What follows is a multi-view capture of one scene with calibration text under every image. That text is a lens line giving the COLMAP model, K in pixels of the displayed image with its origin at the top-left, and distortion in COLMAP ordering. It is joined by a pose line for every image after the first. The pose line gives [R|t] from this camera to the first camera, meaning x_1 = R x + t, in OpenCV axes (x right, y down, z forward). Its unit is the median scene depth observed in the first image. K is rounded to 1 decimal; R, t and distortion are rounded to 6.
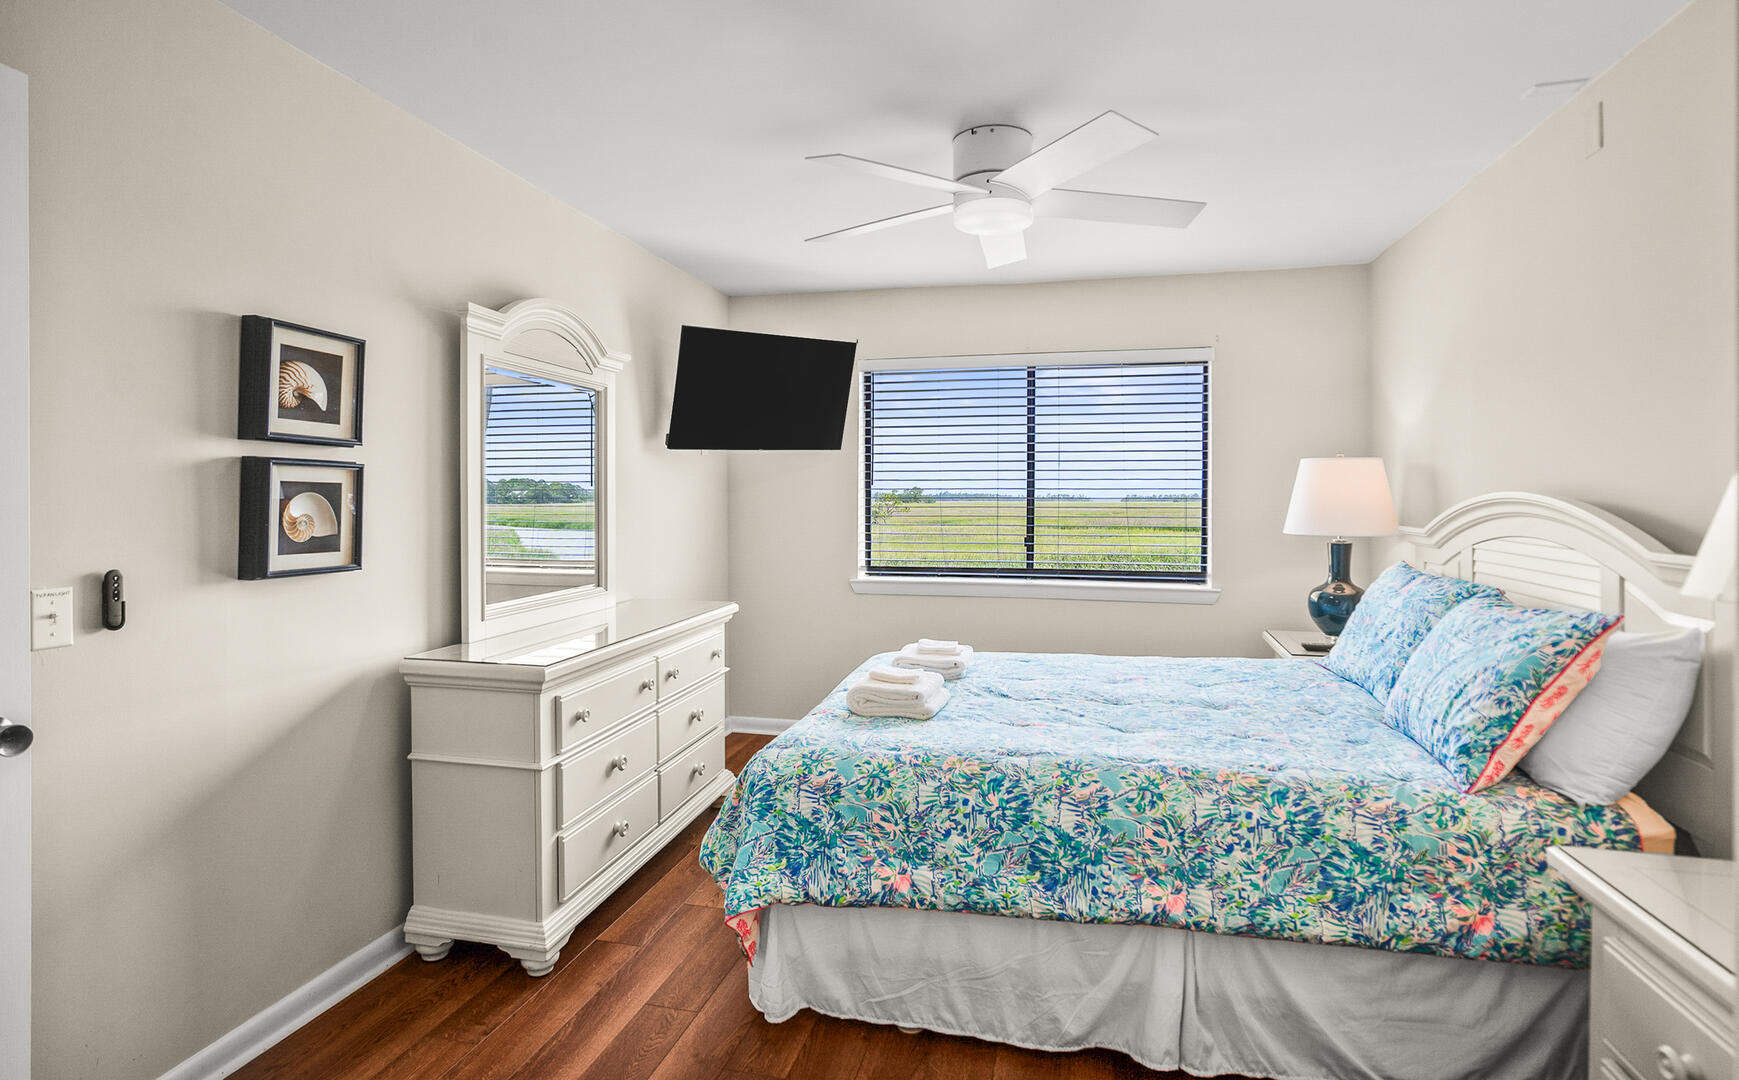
lens RADIAL K [[840.0, 0, 906.1], [0, 840.0, 504.9], [0, 0, 1]] dist [-0.036712, 0.013320]
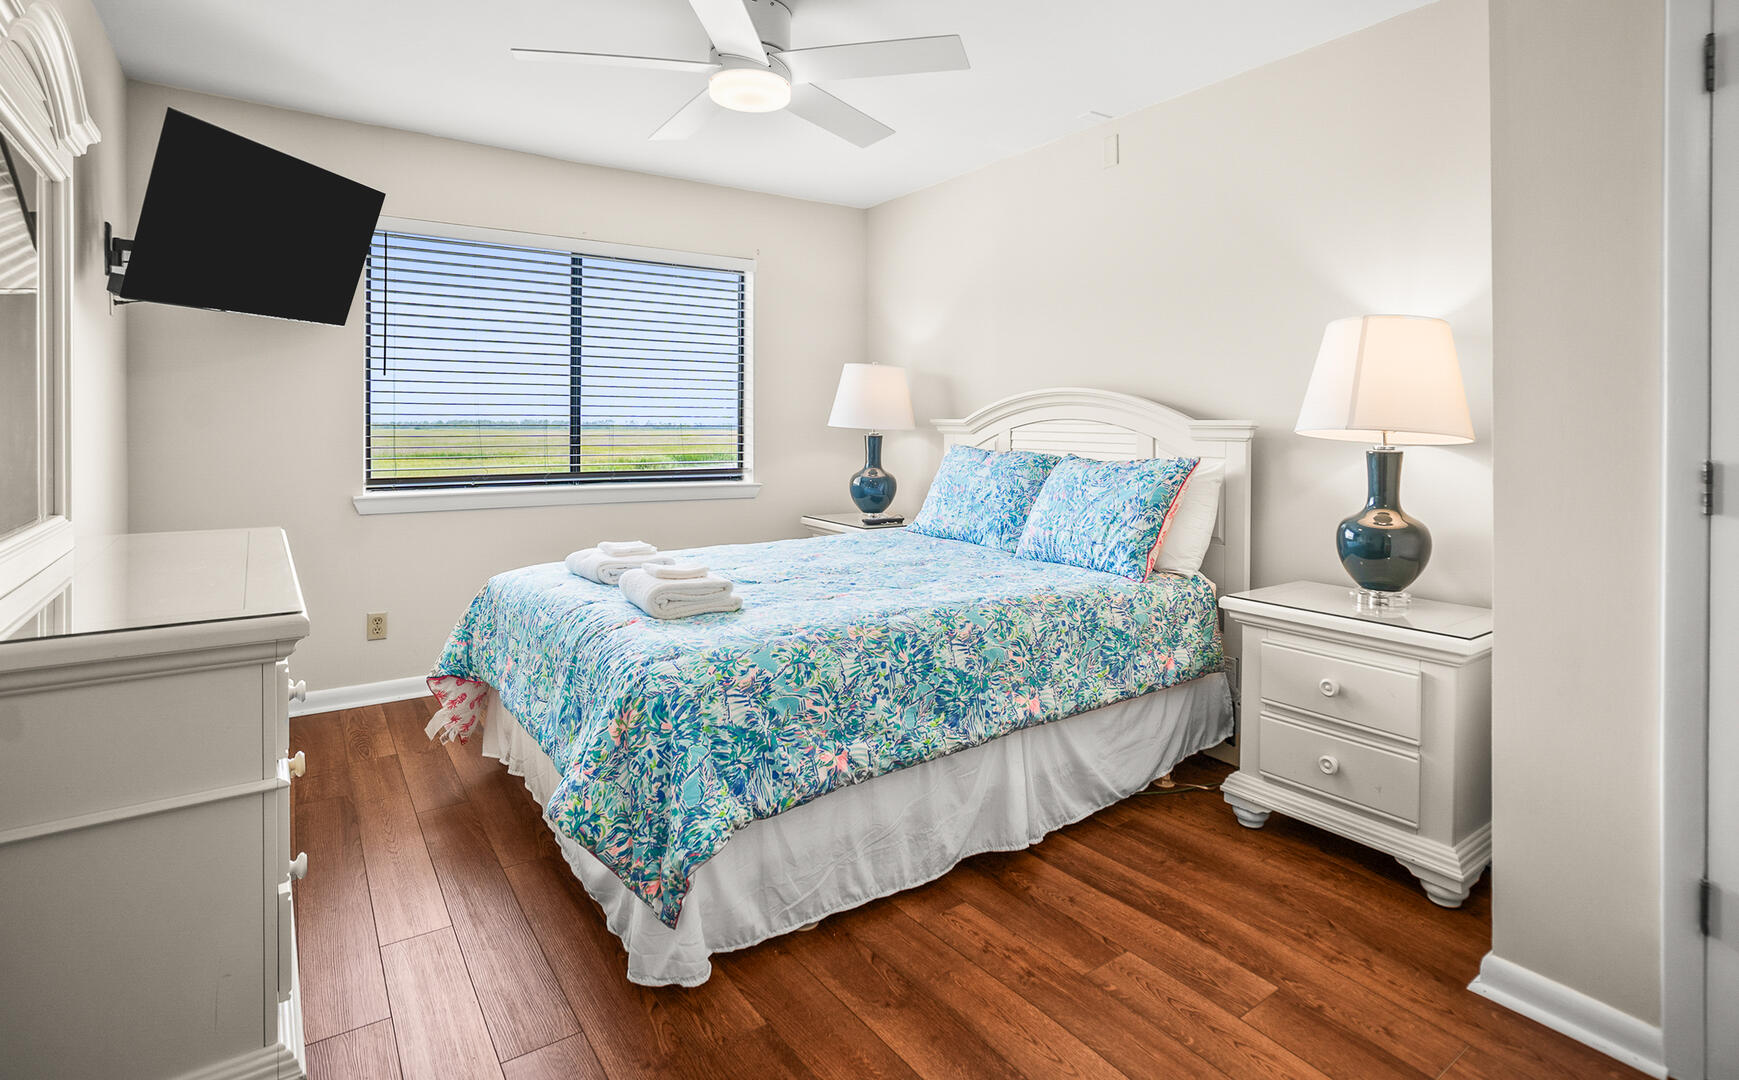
lens RADIAL K [[840.0, 0, 875.3], [0, 840.0, 427.1], [0, 0, 1]] dist [-0.036712, 0.013320]
pose [[0.678153, -0.000865, 0.734920, -0.681722], [0.005110, 0.999981, -0.003538, 0.069477], [-0.734903, 0.006155, 0.678145, 0.314167]]
